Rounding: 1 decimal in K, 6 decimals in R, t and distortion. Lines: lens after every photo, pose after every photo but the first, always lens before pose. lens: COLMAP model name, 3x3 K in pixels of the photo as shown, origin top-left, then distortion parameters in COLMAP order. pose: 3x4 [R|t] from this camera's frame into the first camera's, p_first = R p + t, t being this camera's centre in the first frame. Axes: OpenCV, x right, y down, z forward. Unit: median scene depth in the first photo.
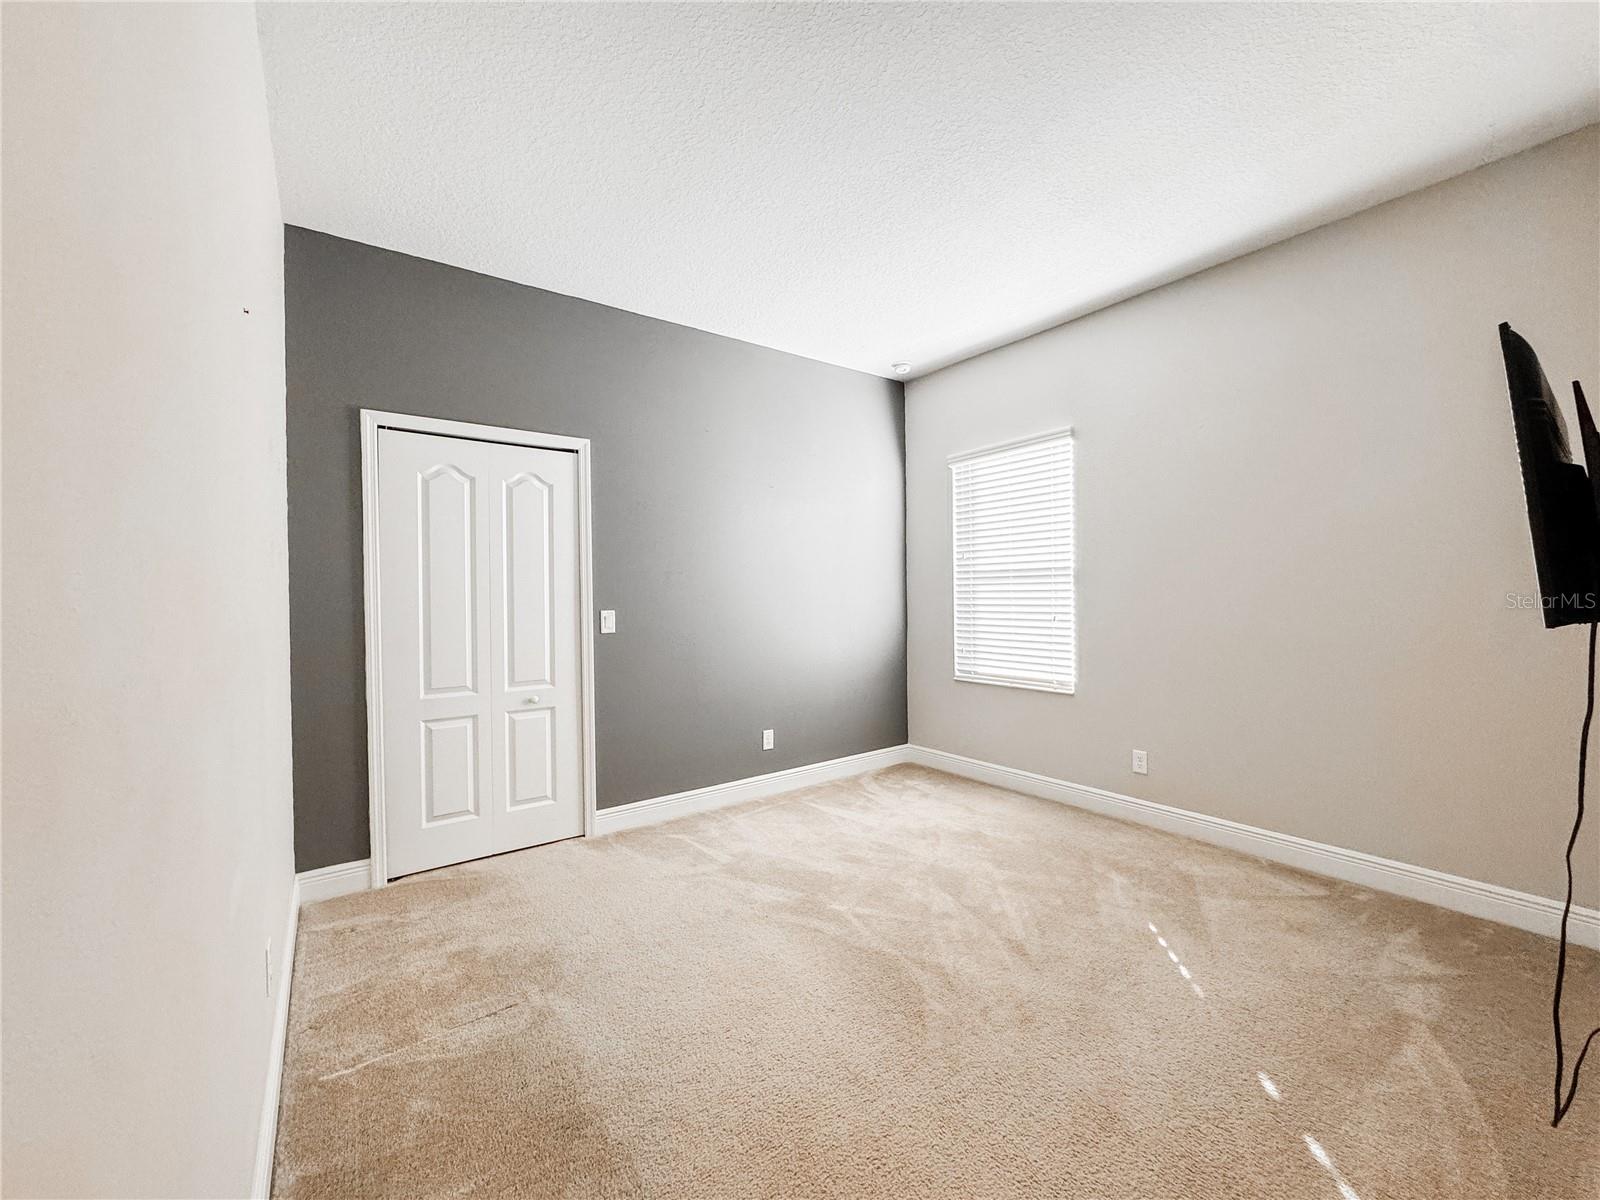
lens RADIAL K [[634.3, 0, 801.6], [0, 634.3, 599.1], [0, 0, 1]] dist [-0.004137, -0.000305]
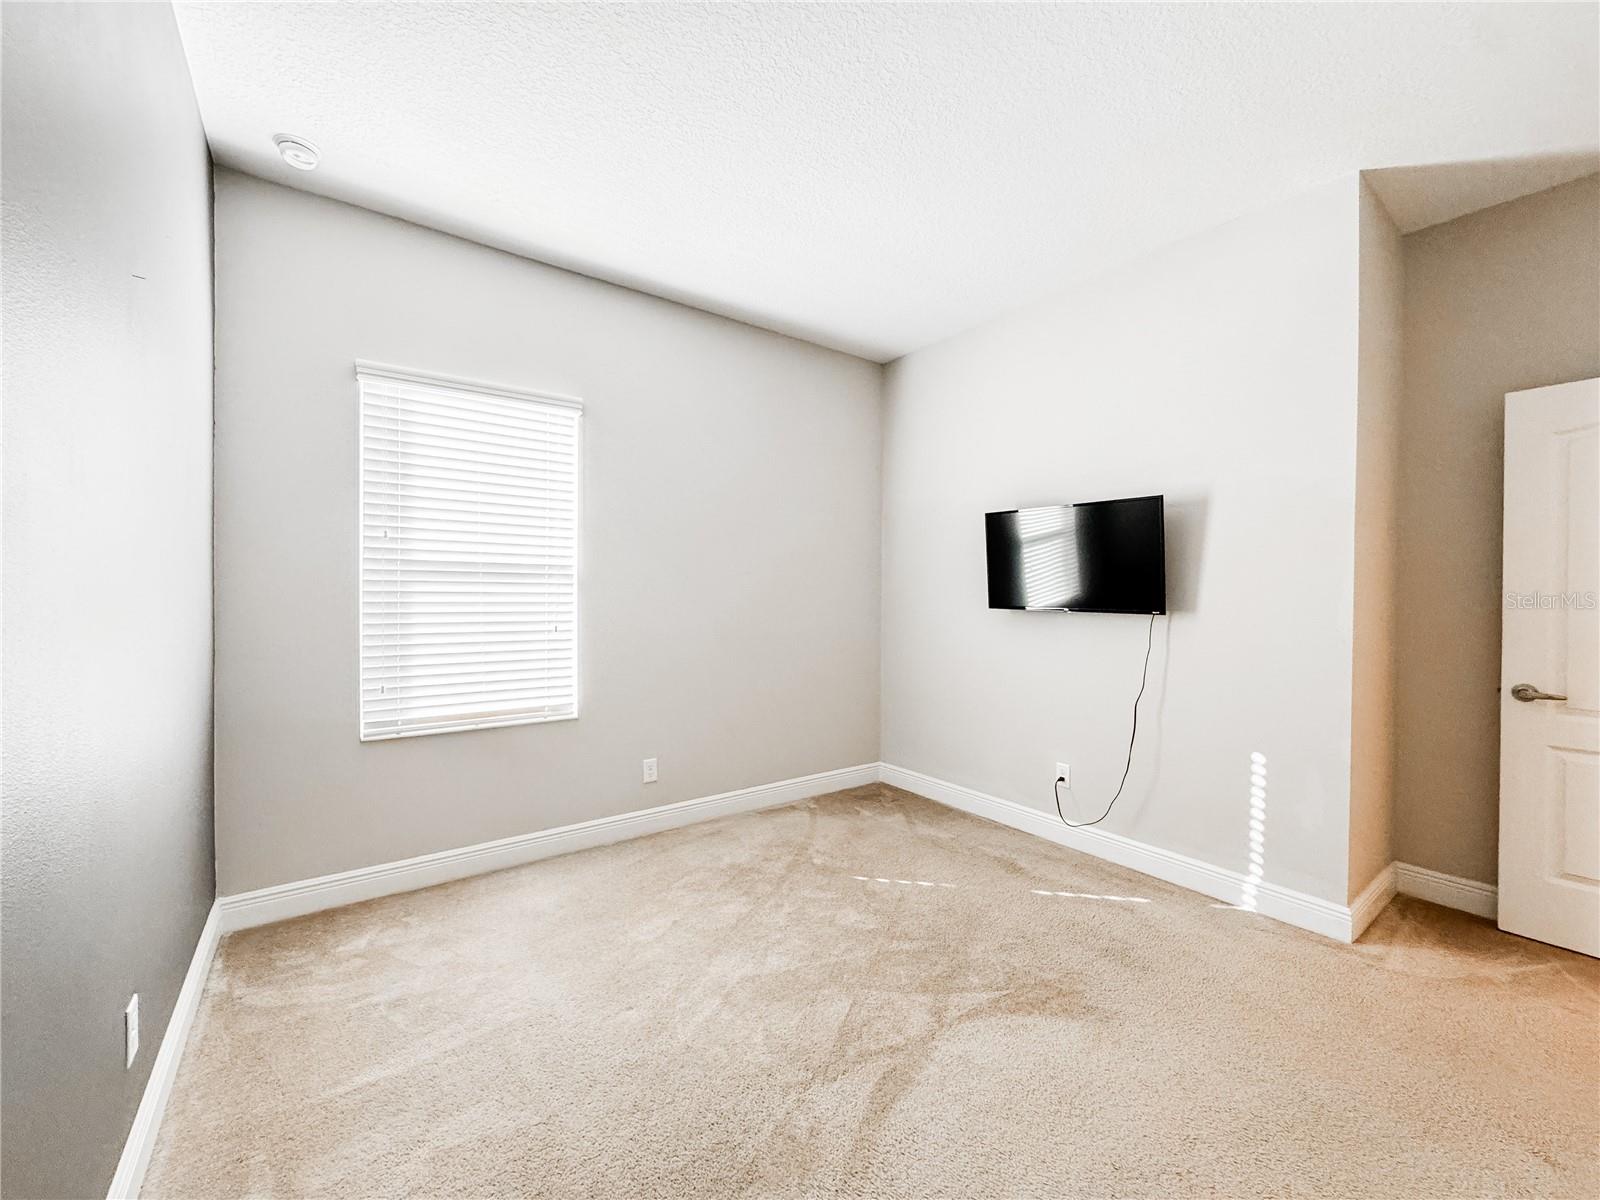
lens RADIAL K [[634.3, 0, 802.8], [0, 634.3, 597.6], [0, 0, 1]] dist [-0.004137, -0.000305]
pose [[0.001411, 0.008036, 0.999967, -0.408016], [-0.000882, 0.999967, -0.008035, -0.002770], [-0.999999, -0.000871, 0.001418, 0.688550]]
